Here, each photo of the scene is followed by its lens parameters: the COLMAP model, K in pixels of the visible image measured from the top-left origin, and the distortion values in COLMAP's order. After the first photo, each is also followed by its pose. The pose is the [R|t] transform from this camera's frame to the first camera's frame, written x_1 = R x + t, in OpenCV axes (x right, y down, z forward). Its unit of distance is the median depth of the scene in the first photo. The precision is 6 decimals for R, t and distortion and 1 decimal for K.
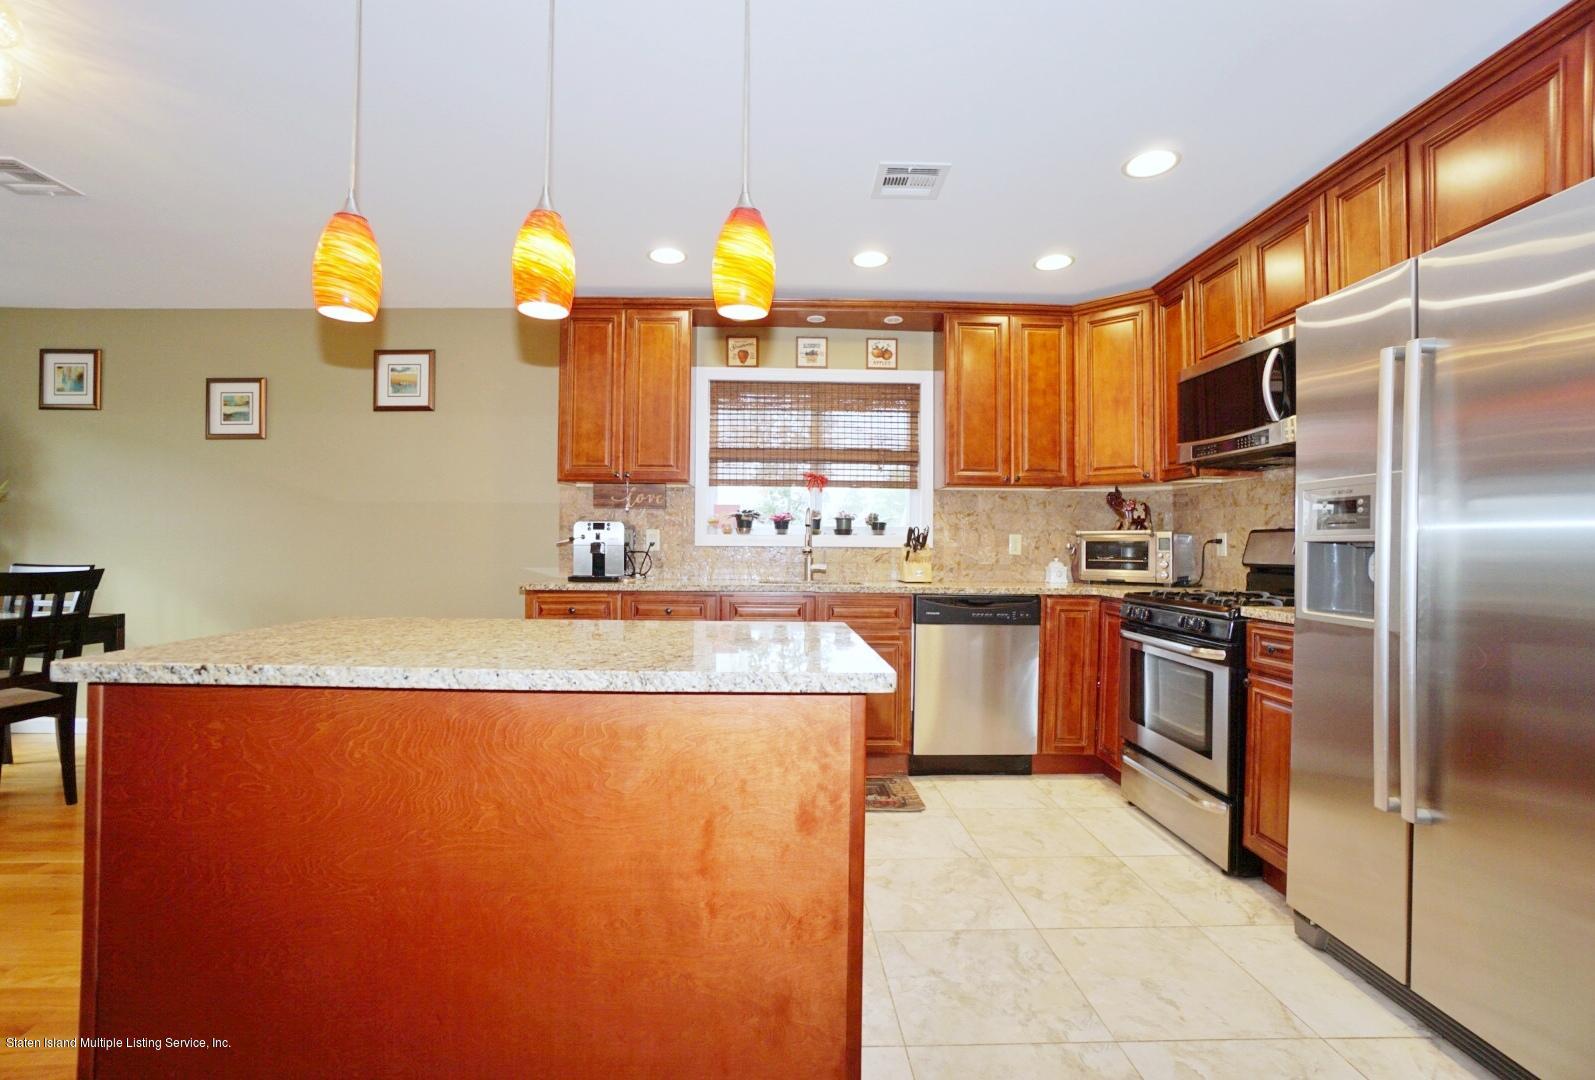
lens RADIAL K [[725.9, 0, 797.5], [0, 725.9, 540.0], [0, 0, 1]] dist [-0.052200, 0.000876]
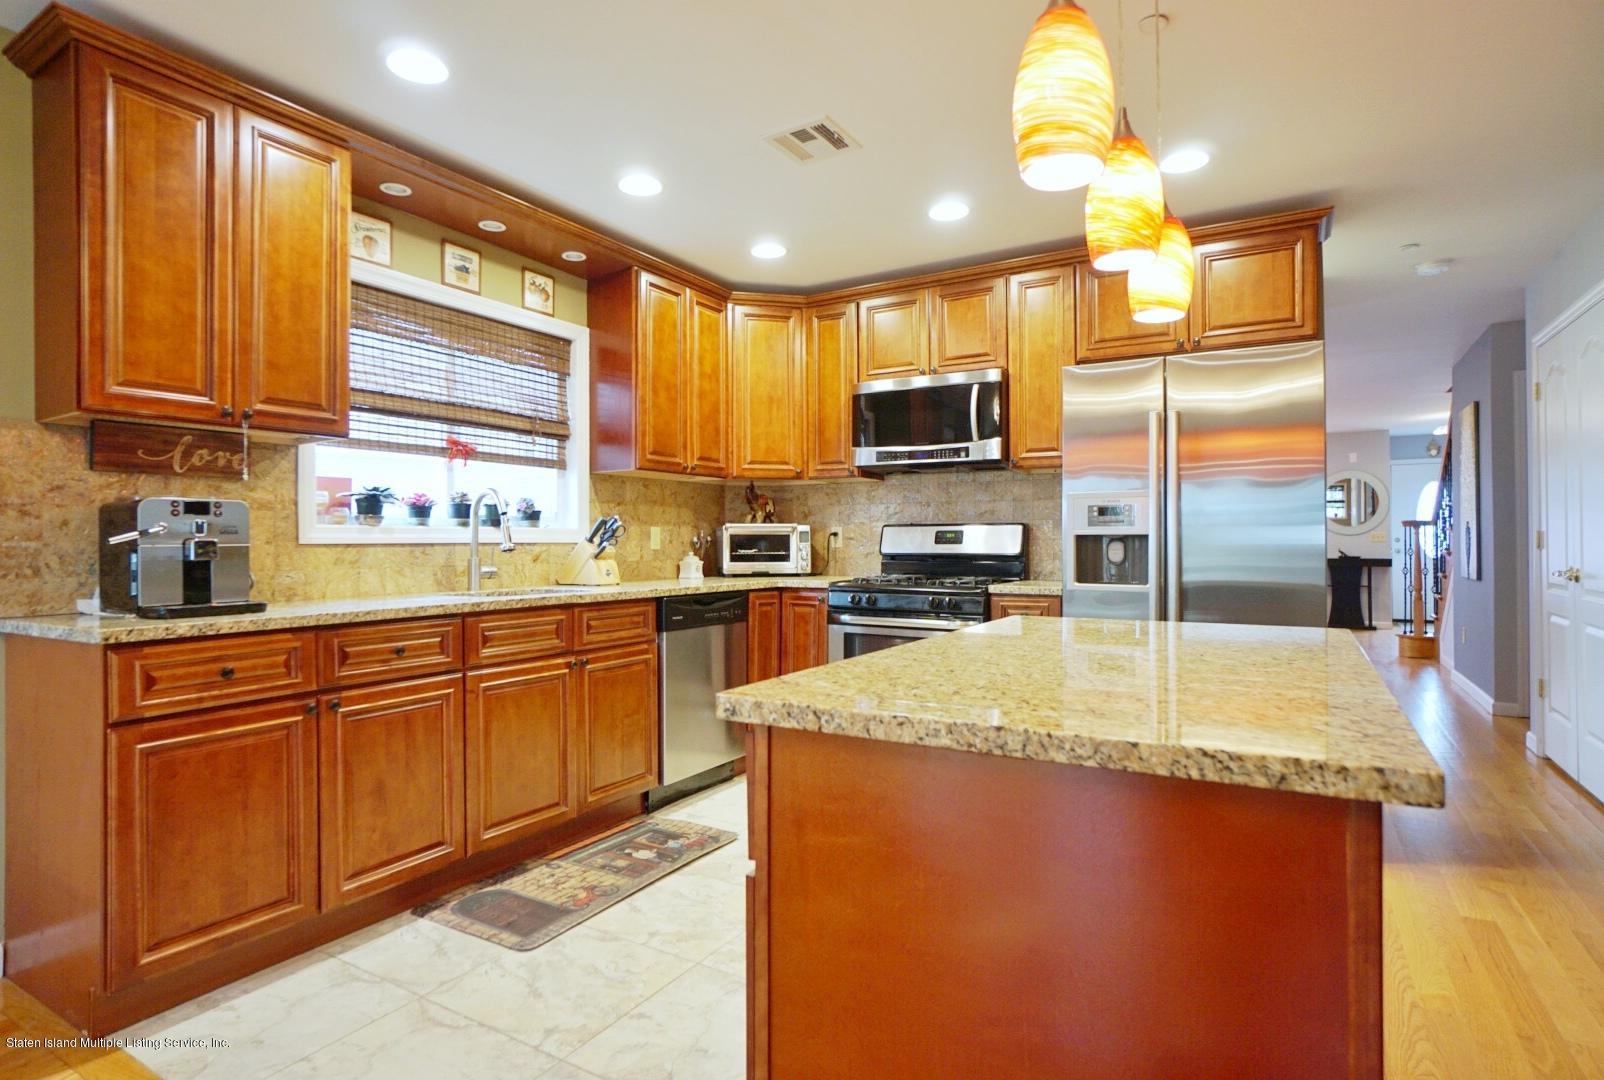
lens RADIAL K [[837.4, 0, 802.0], [0, 837.4, 540.0], [0, 0, 1]] dist [-0.006214, 0.000081]
pose [[0.542007, -0.008517, 0.840331, -0.515945], [-0.000593, 0.999945, 0.010516, -0.002626], [-0.840374, -0.006198, 0.541972, 0.294221]]
